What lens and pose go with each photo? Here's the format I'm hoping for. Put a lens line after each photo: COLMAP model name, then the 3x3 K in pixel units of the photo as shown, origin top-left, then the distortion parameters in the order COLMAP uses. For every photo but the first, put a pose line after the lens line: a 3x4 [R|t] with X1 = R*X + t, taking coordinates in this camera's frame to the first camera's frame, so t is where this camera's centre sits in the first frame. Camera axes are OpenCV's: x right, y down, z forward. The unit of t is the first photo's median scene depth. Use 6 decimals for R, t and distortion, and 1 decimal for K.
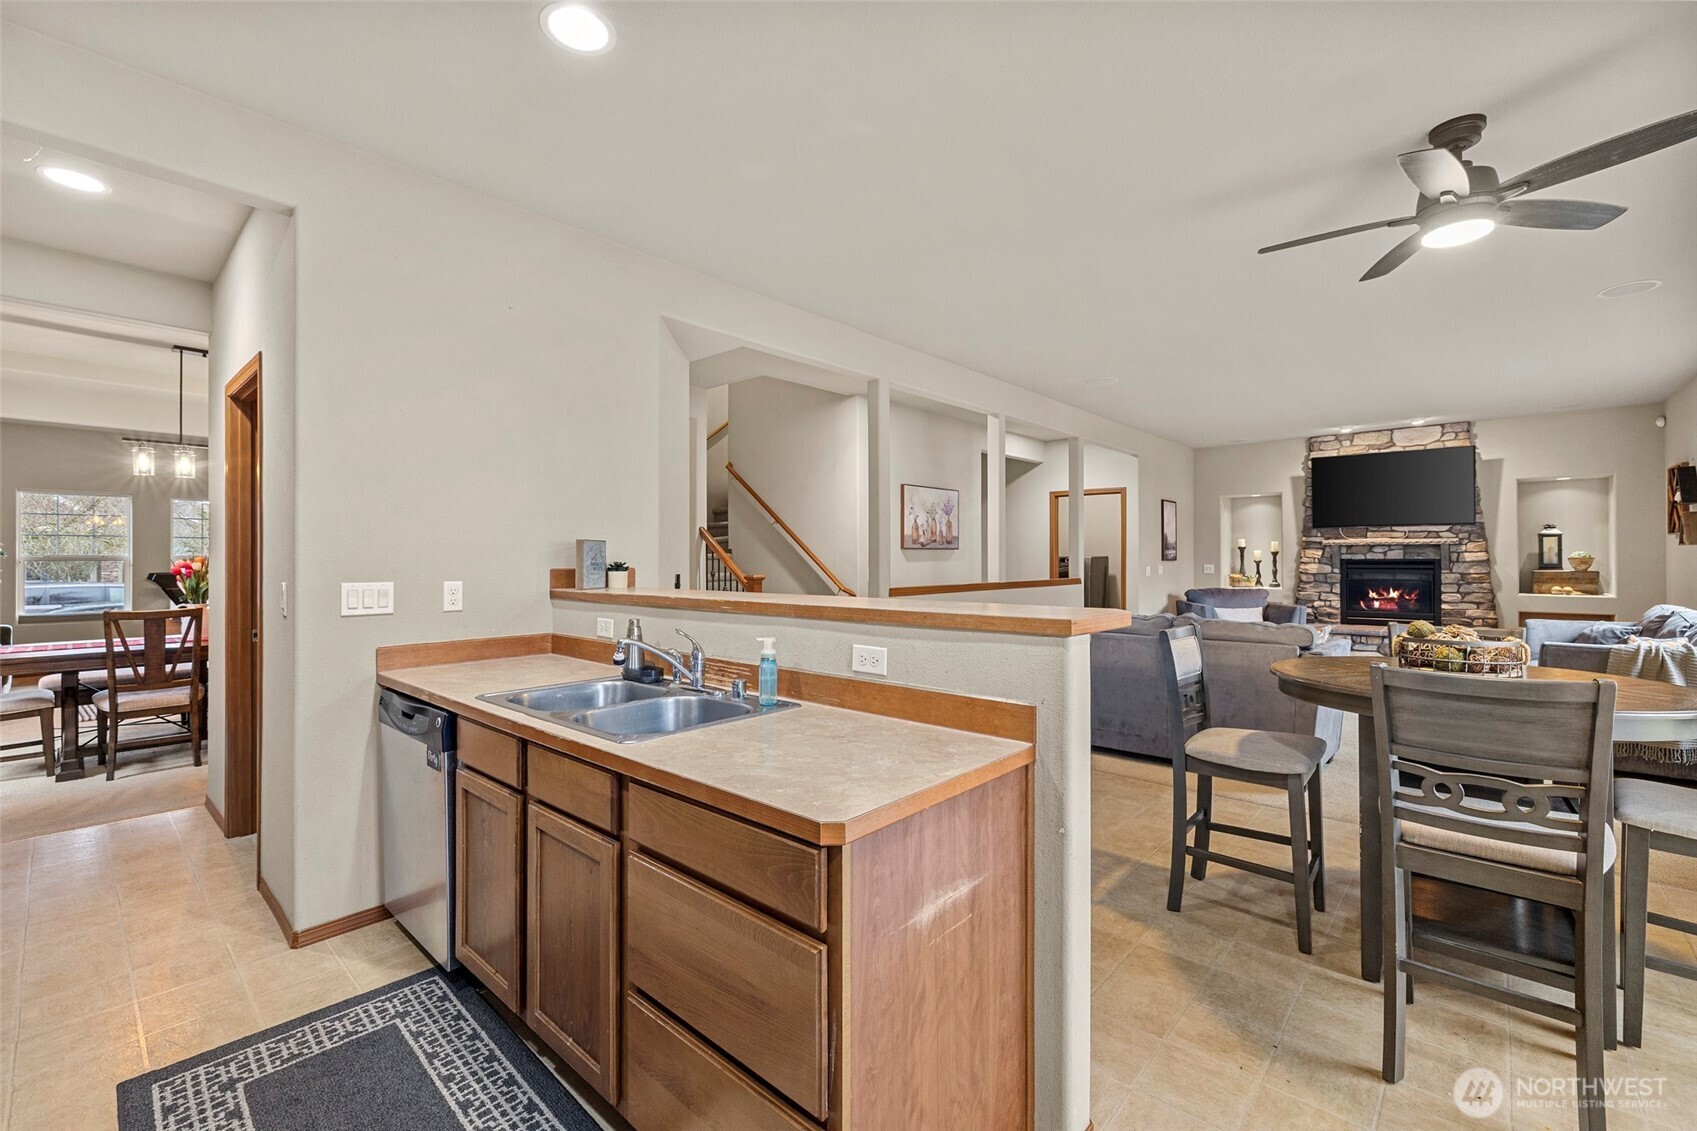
lens RADIAL K [[720.5, 0, 848.5], [0, 720.5, 556.0], [0, 0, 1]] dist [0.003809, -0.000086]
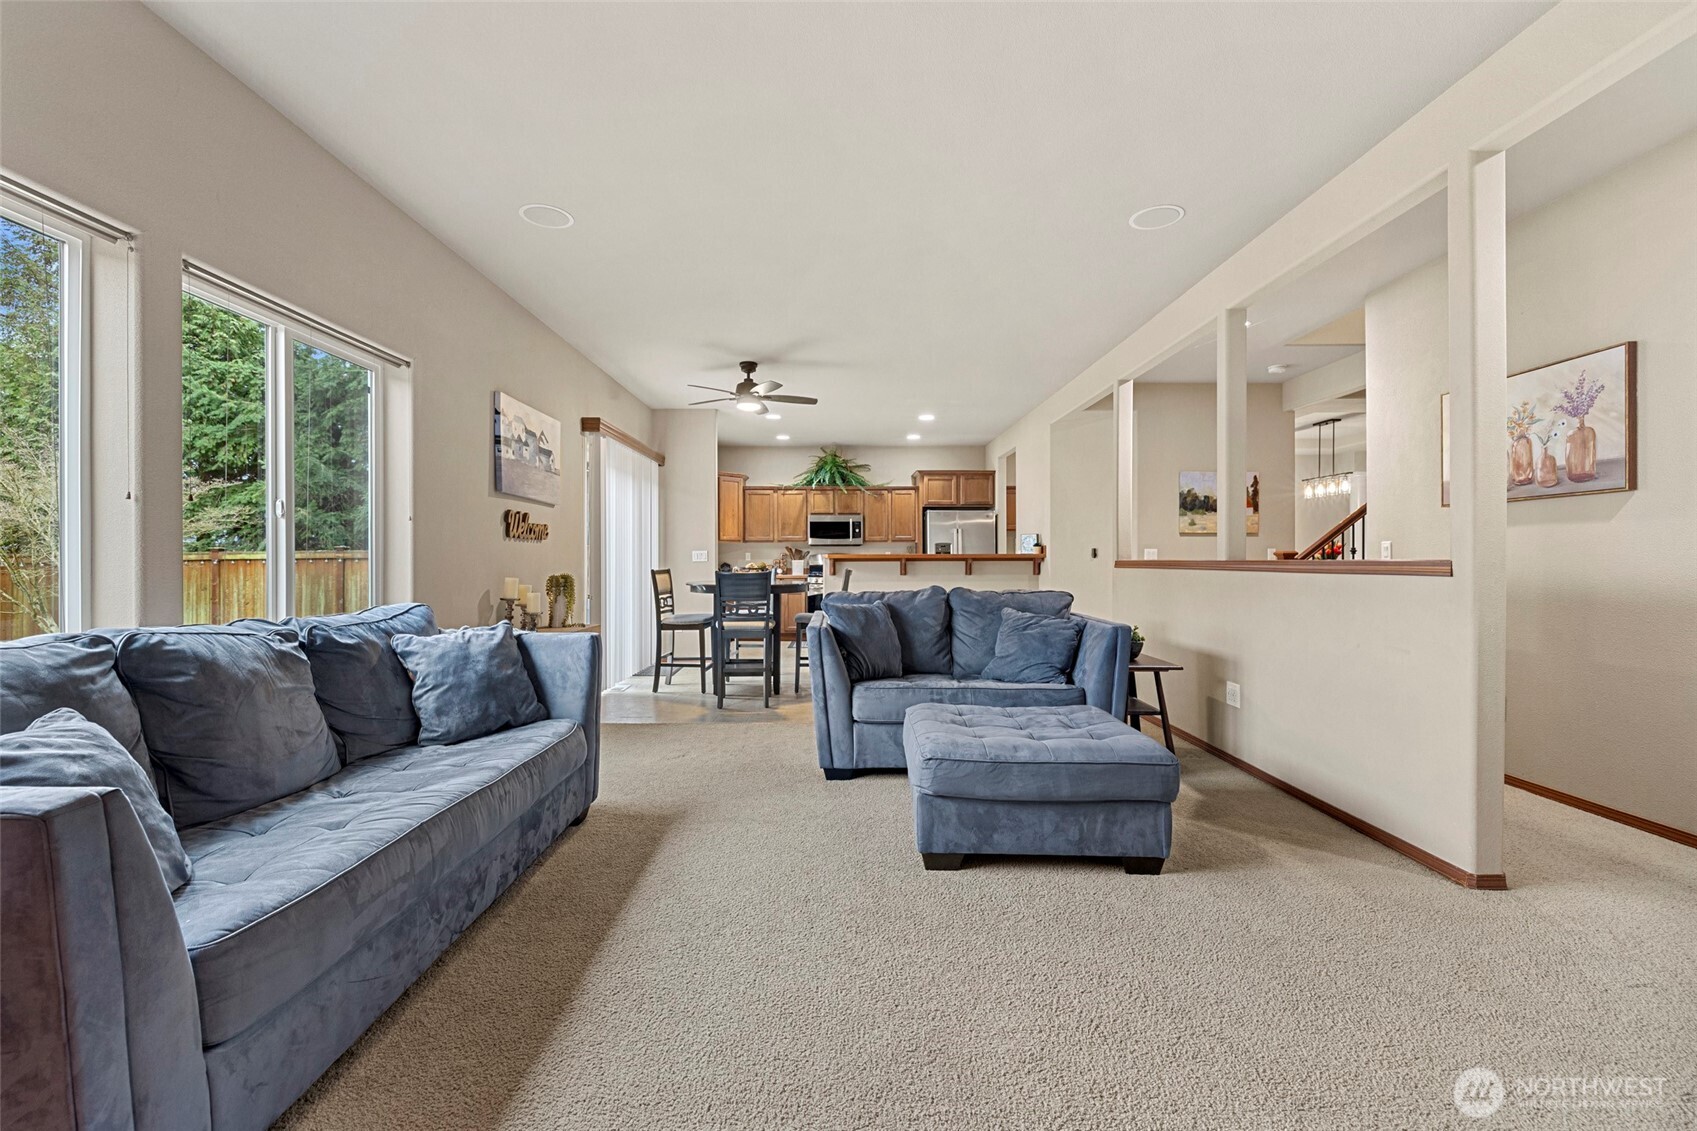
lens RADIAL K [[720.5, 0, 850.4], [0, 720.5, 561.0], [0, 0, 1]] dist [0.003809, -0.000086]
pose [[-0.734038, 0.006075, -0.679081, 0.736952], [0.007546, 0.999971, 0.000788, 0.026826], [0.679067, -0.004546, -0.734063, 0.992619]]
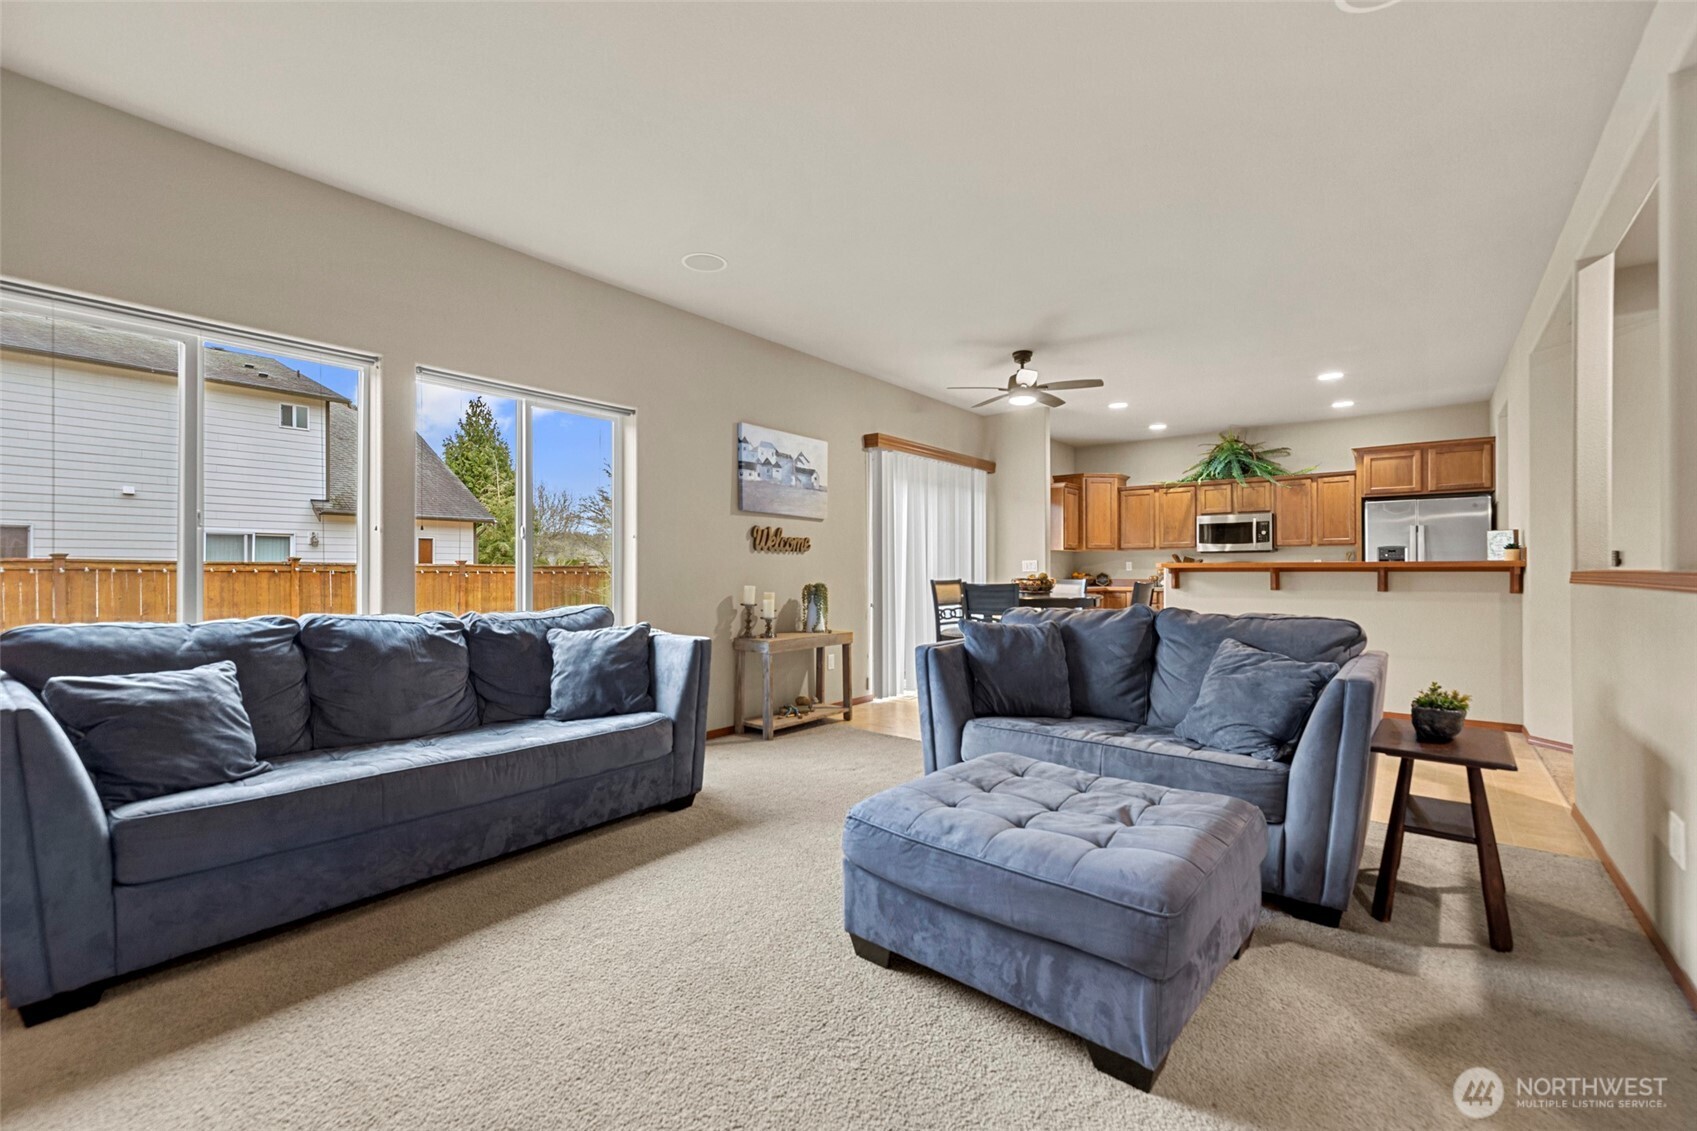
lens RADIAL K [[720.5, 0, 841.3], [0, 720.5, 572.2], [0, 0, 1]] dist [0.003809, -0.000086]
pose [[-0.998345, 0.005394, -0.057249, 0.498473], [0.005503, 0.999983, -0.001751, 0.027900], [0.057238, -0.002063, -0.998358, 1.041359]]
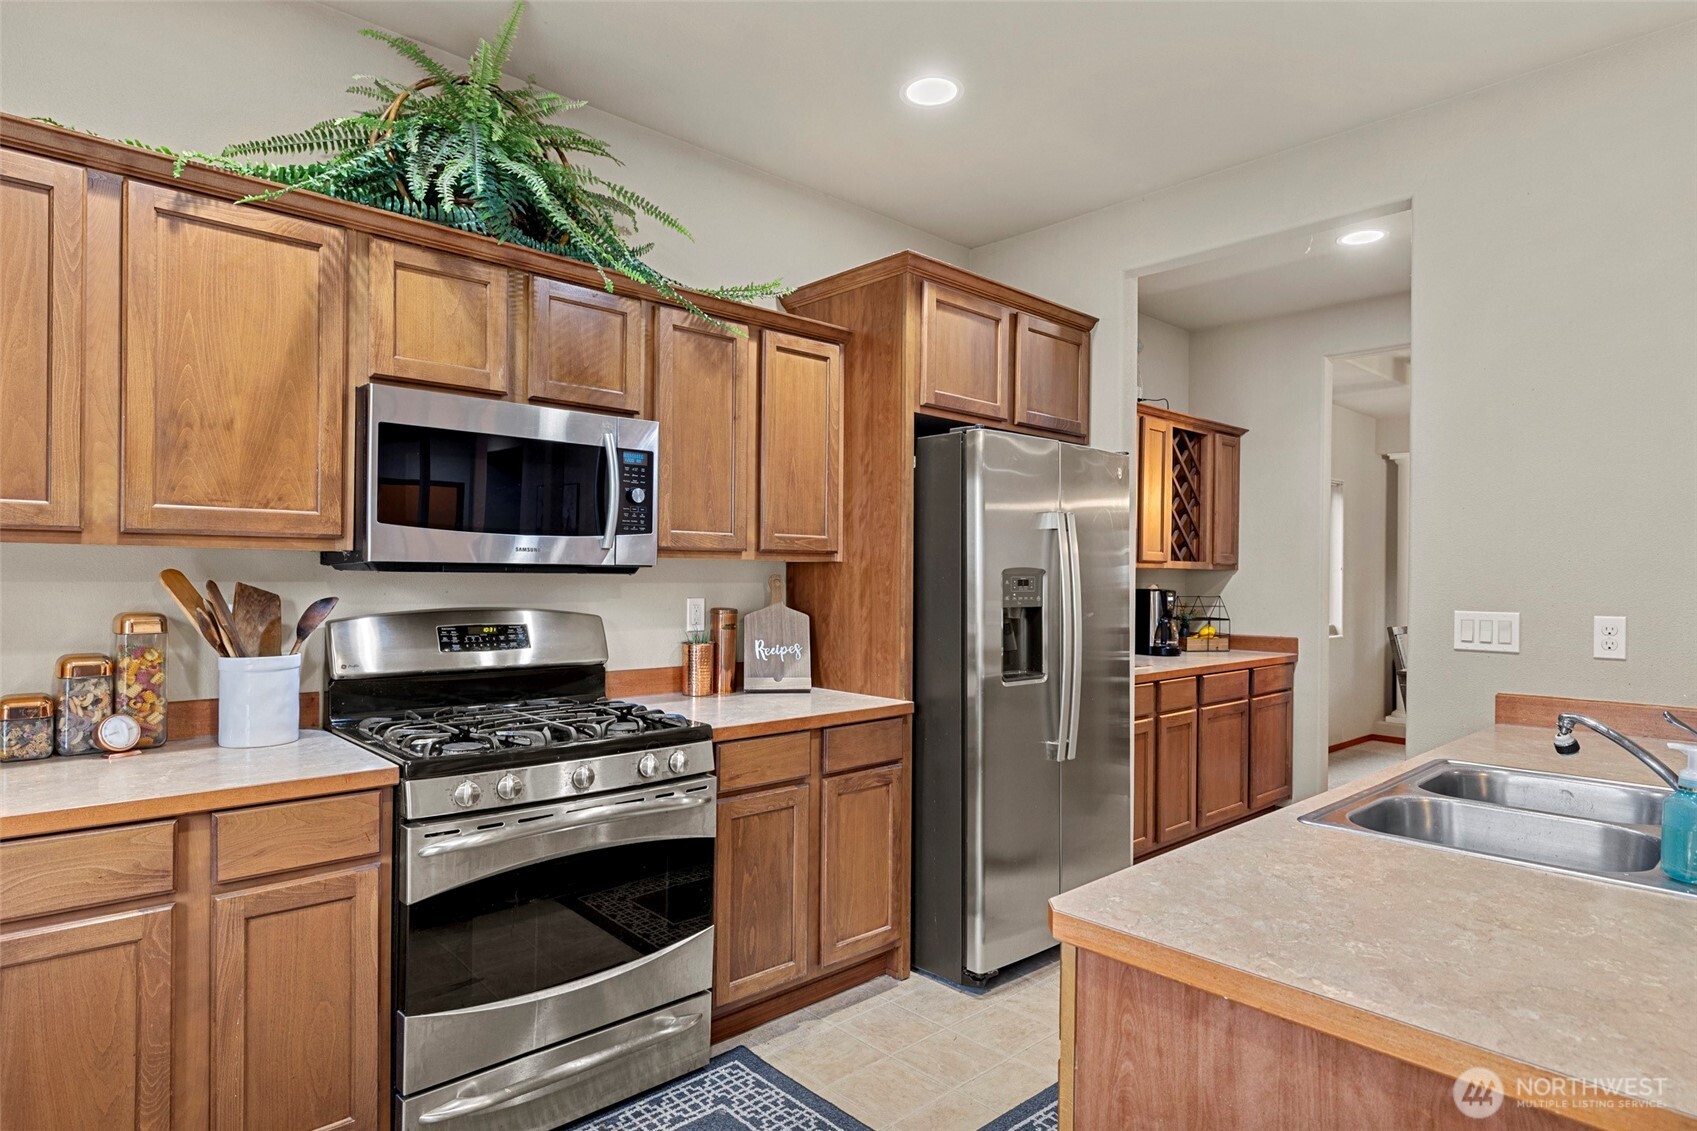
lens RADIAL K [[940.3, 0, 842.8], [0, 940.3, 574.3], [0, 0, 1]] dist [0.000048, 0.000370]
pose [[-0.098702, -0.000397, -0.995117, 0.315540], [-0.004990, 0.999988, 0.000096, -0.000947], [0.995105, 0.004975, -0.098702, 0.258723]]
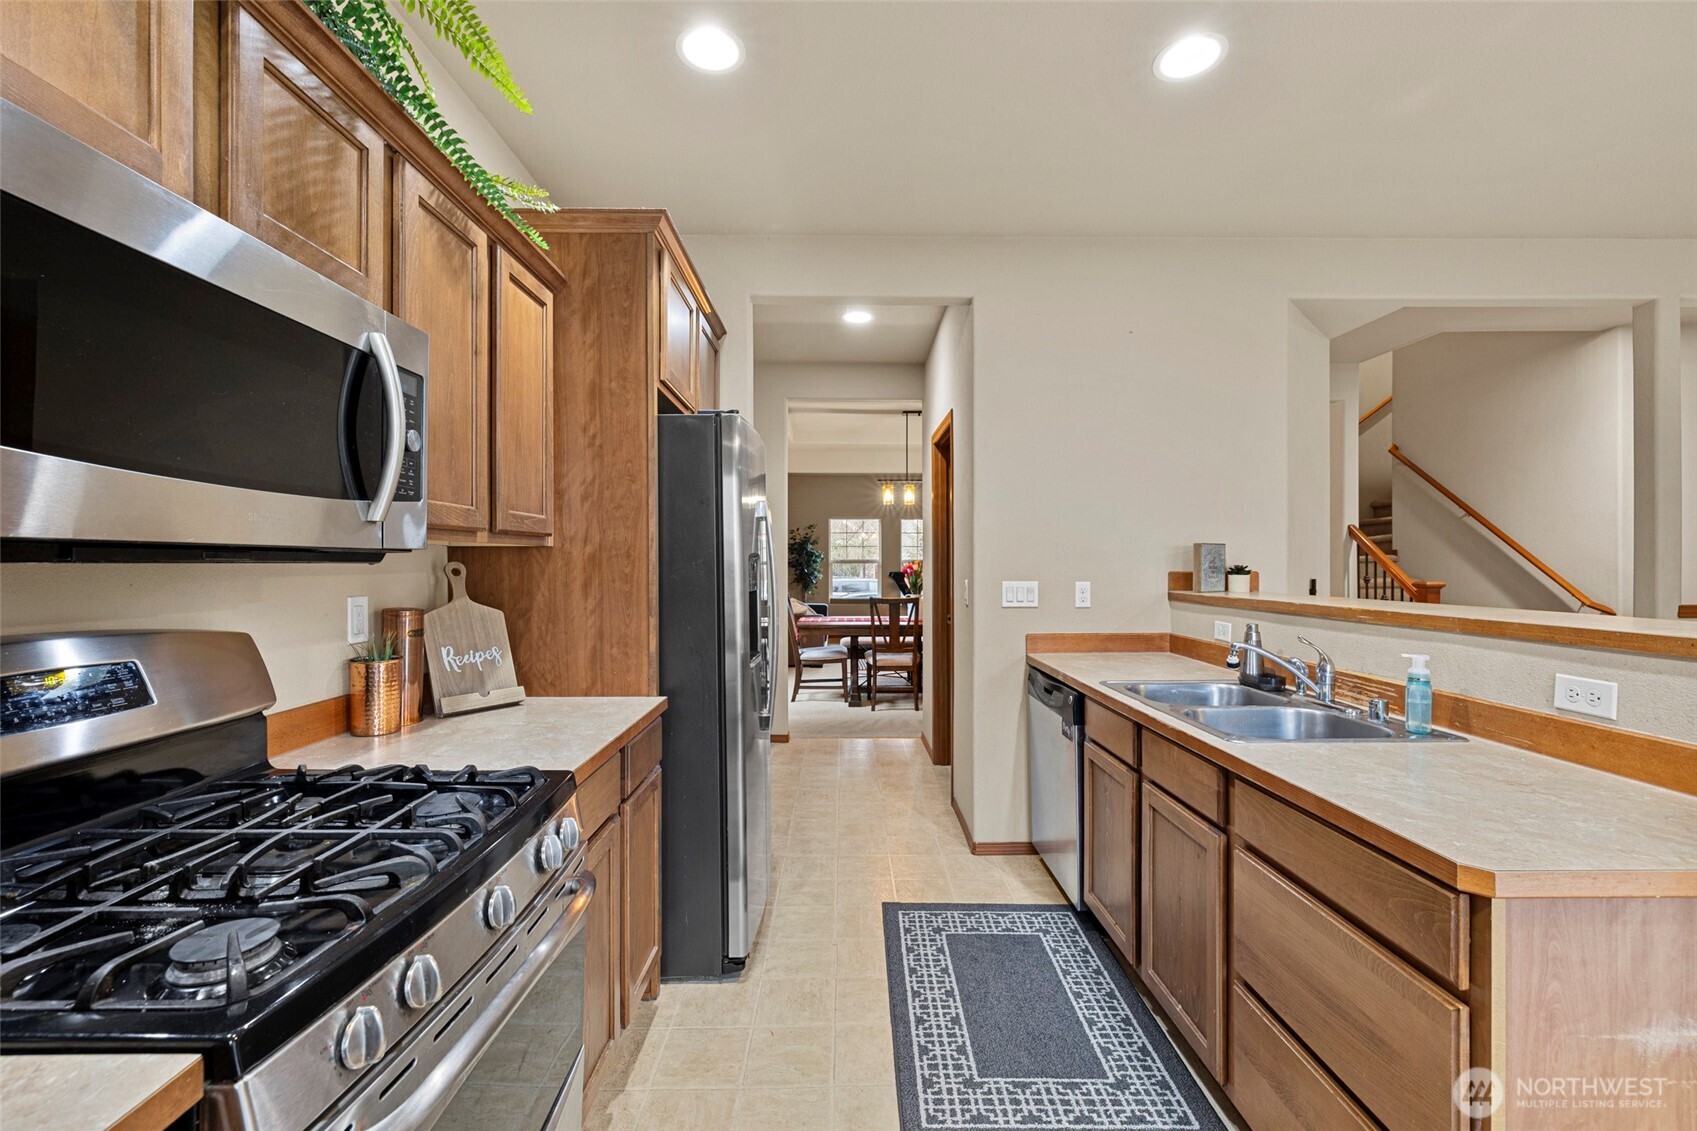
lens RADIAL K [[720.5, 0, 845.0], [0, 720.5, 564.2], [0, 0, 1]] dist [0.003809, -0.000086]
pose [[0.676372, 0.001962, -0.736558, 0.031352], [0.003785, 0.999974, 0.006140, -0.000920], [0.736551, -0.006941, 0.676347, -0.043000]]
